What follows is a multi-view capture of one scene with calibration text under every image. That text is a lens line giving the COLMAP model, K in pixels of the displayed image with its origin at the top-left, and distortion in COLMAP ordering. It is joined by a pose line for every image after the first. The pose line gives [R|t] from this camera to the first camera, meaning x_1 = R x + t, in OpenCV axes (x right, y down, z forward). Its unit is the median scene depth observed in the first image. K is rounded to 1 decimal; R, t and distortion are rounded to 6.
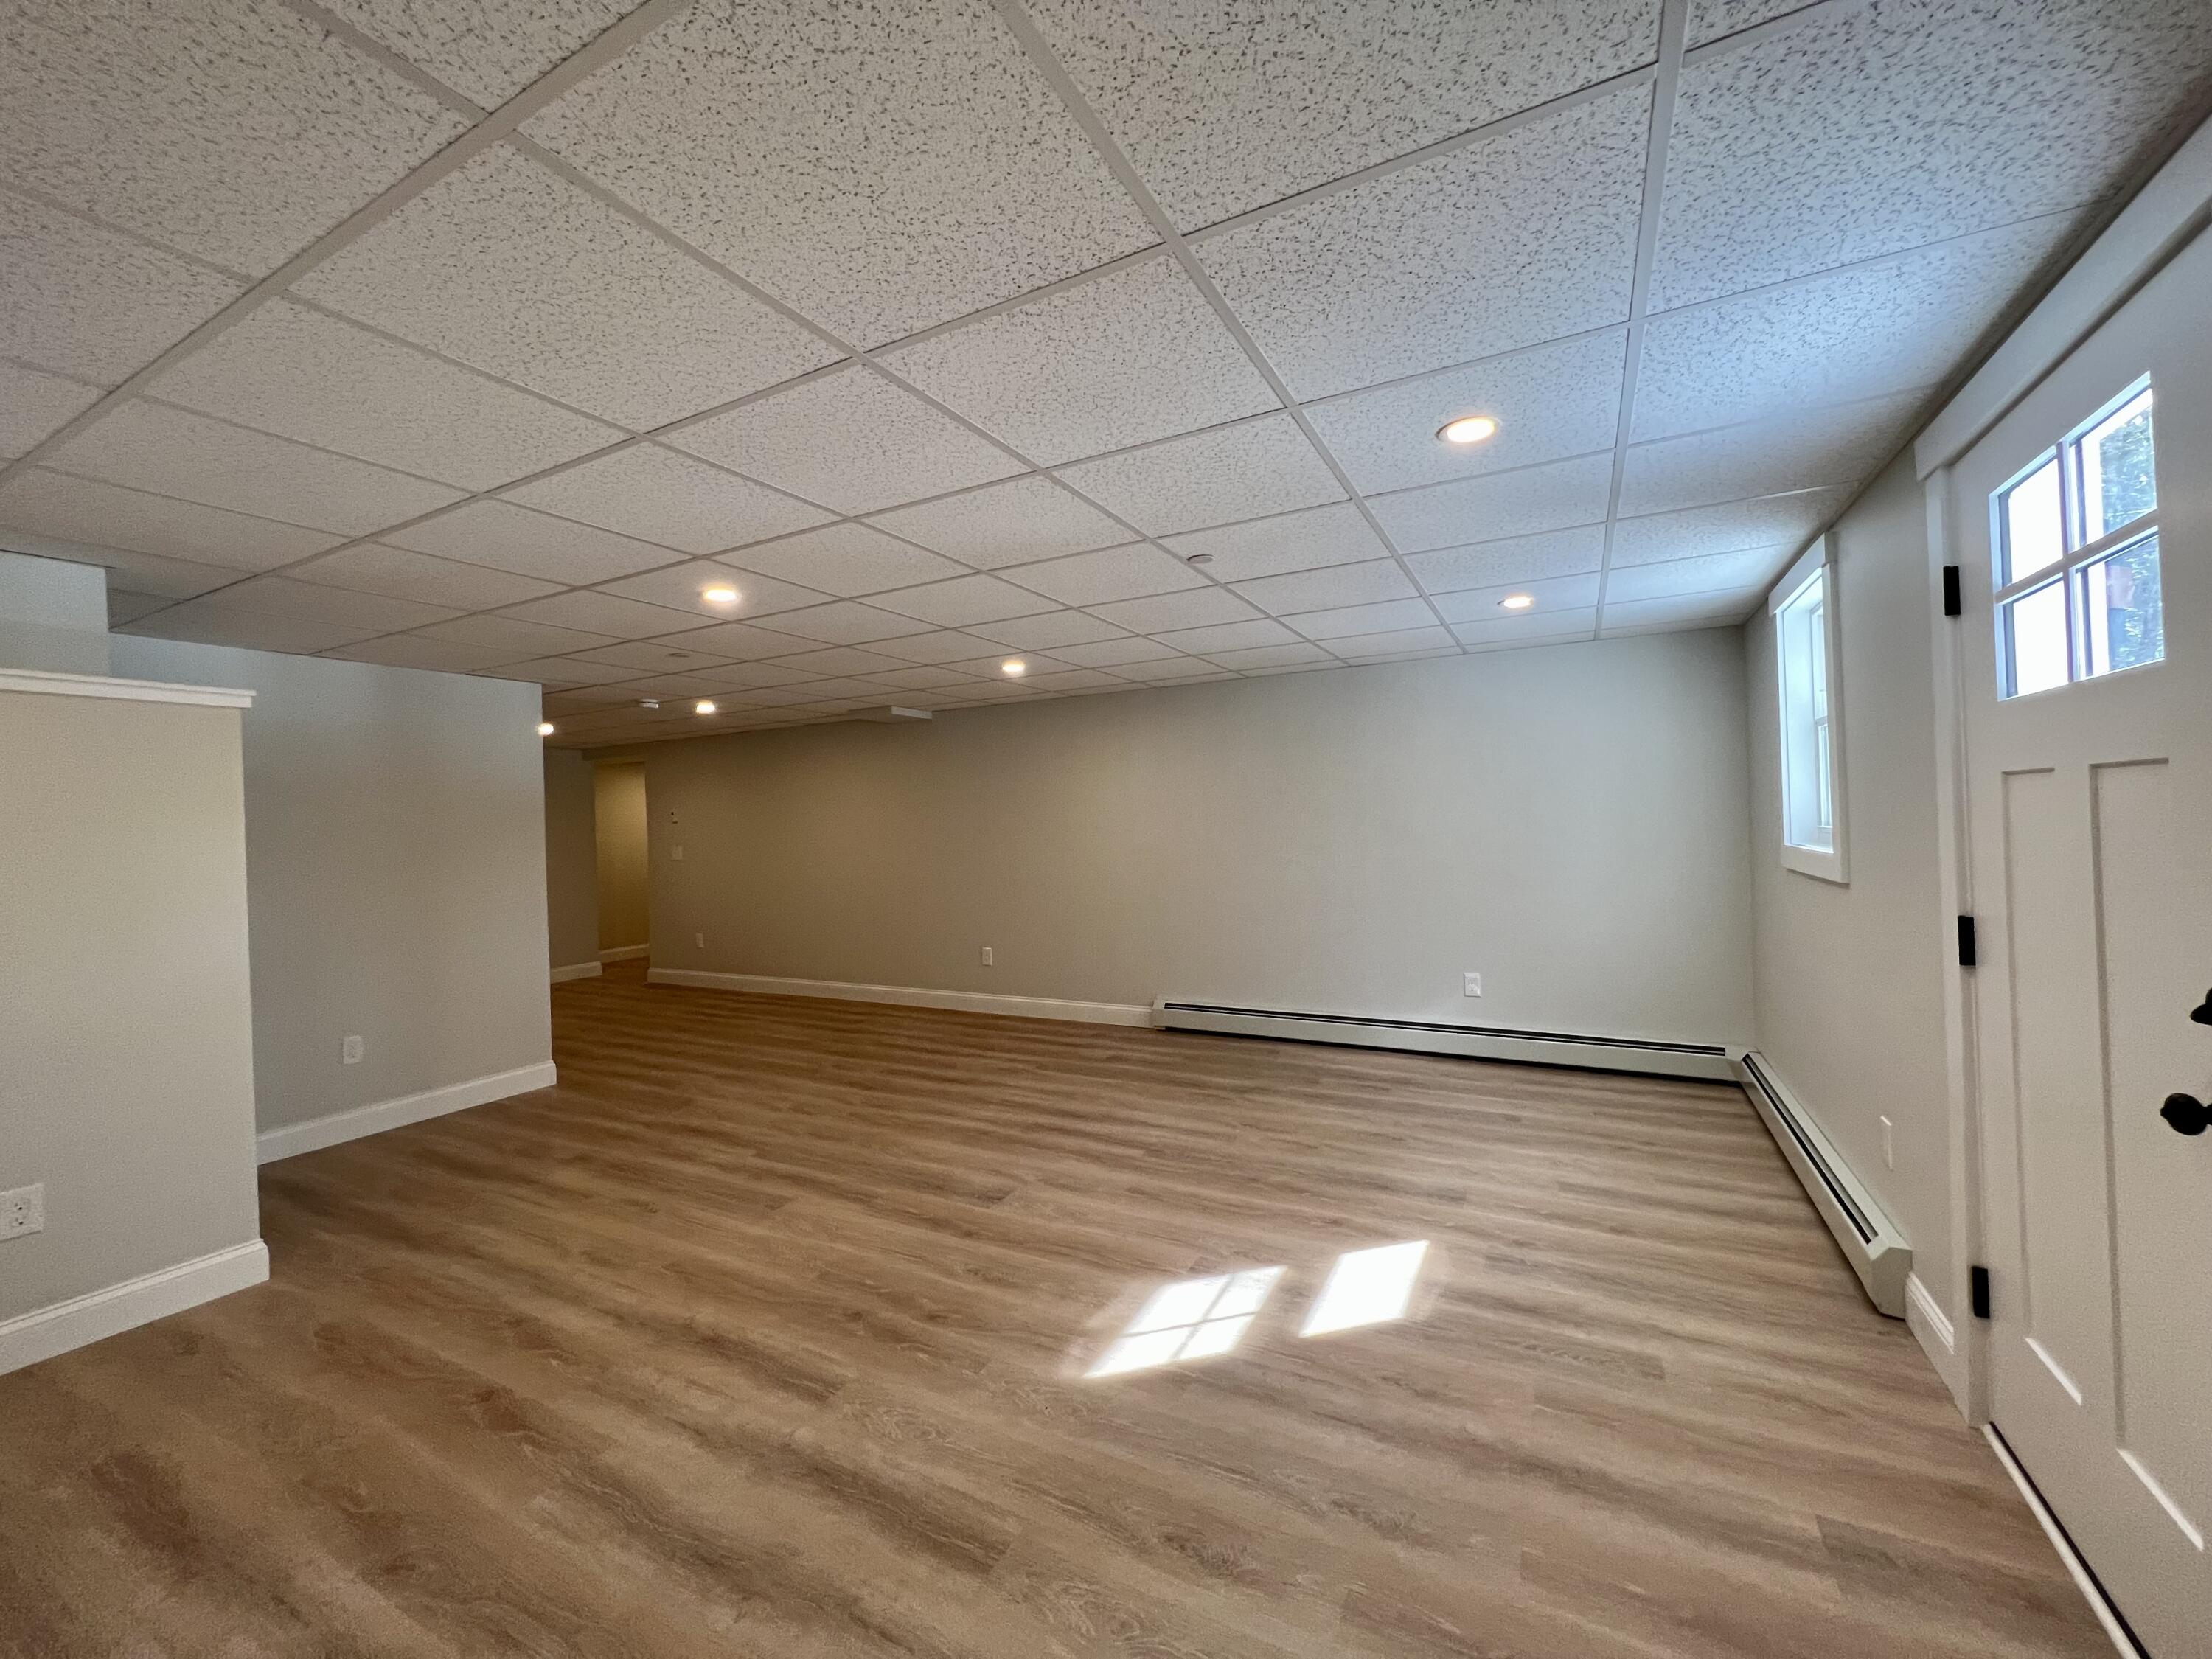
lens RADIAL K [[888.8, 0, 1104.2], [0, 888.8, 822.7], [0, 0, 1]] dist [0.007753, 0.000777]
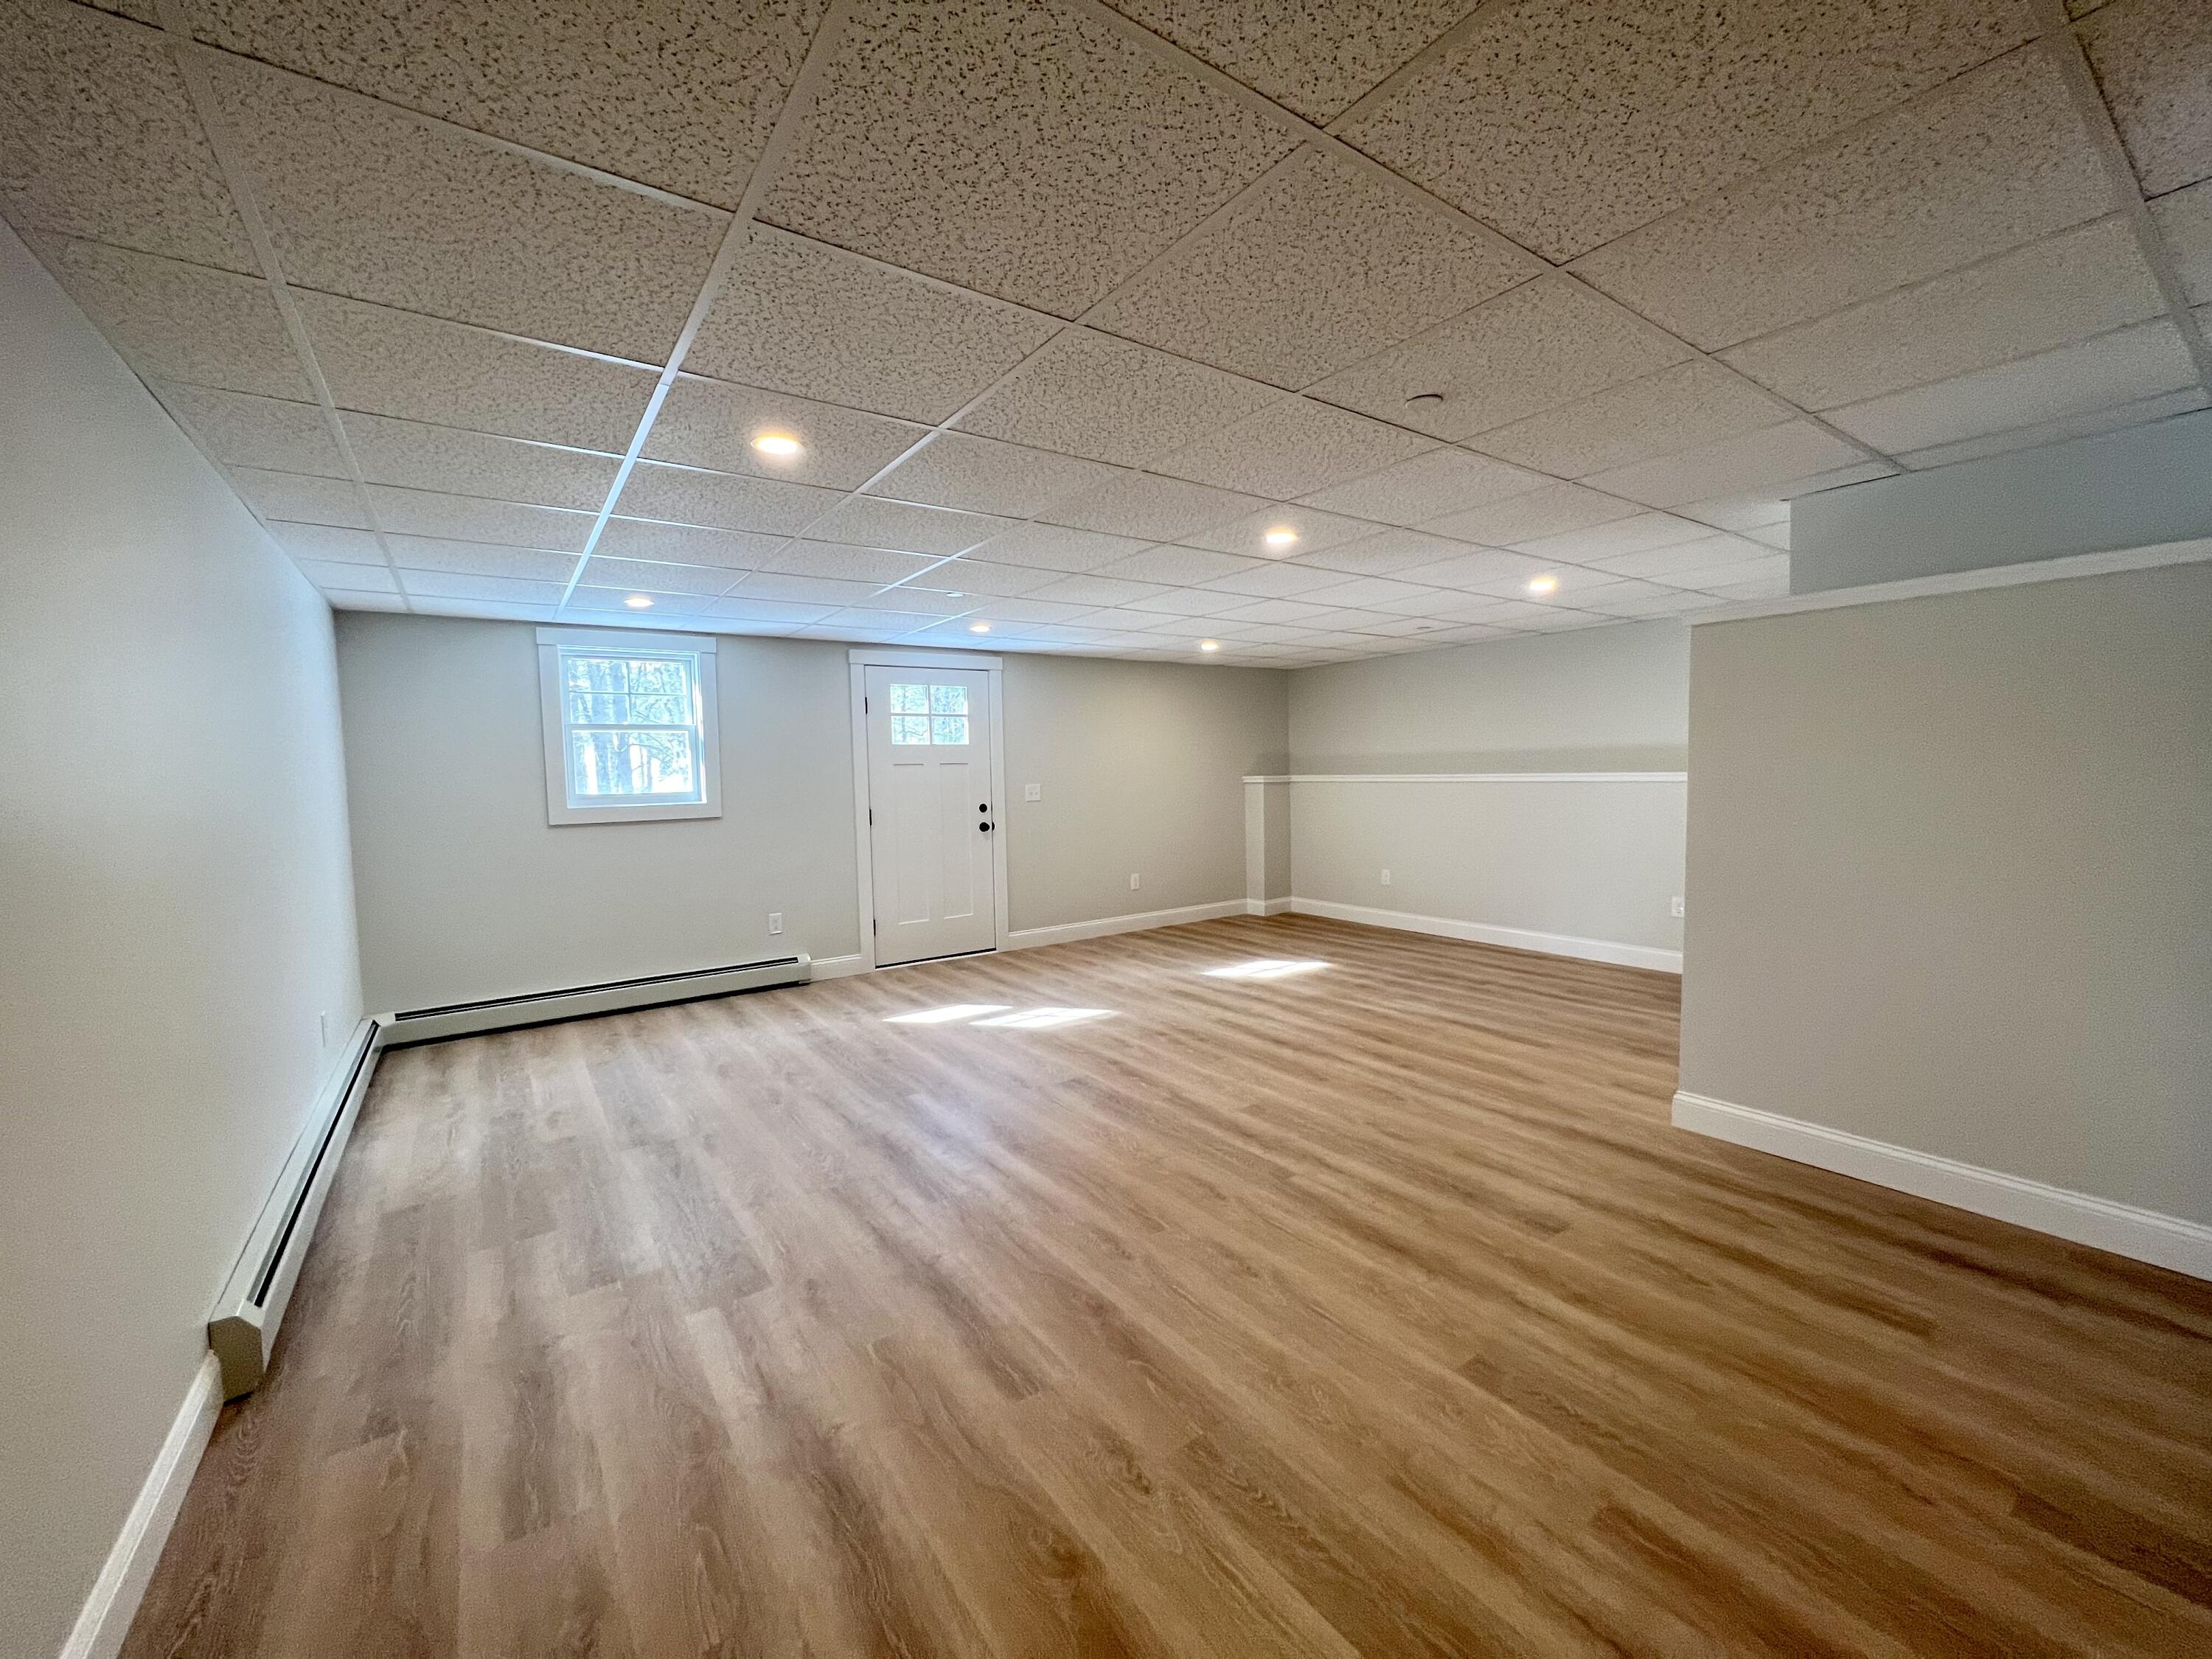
lens RADIAL K [[888.8, 0, 1106.5], [0, 888.8, 826.0], [0, 0, 1]] dist [0.007753, 0.000777]
pose [[-0.893107, 0.021590, 0.449326, -0.746390], [0.050561, 0.997336, 0.052575, 0.025049], [-0.446994, 0.069673, -0.891820, 2.154392]]
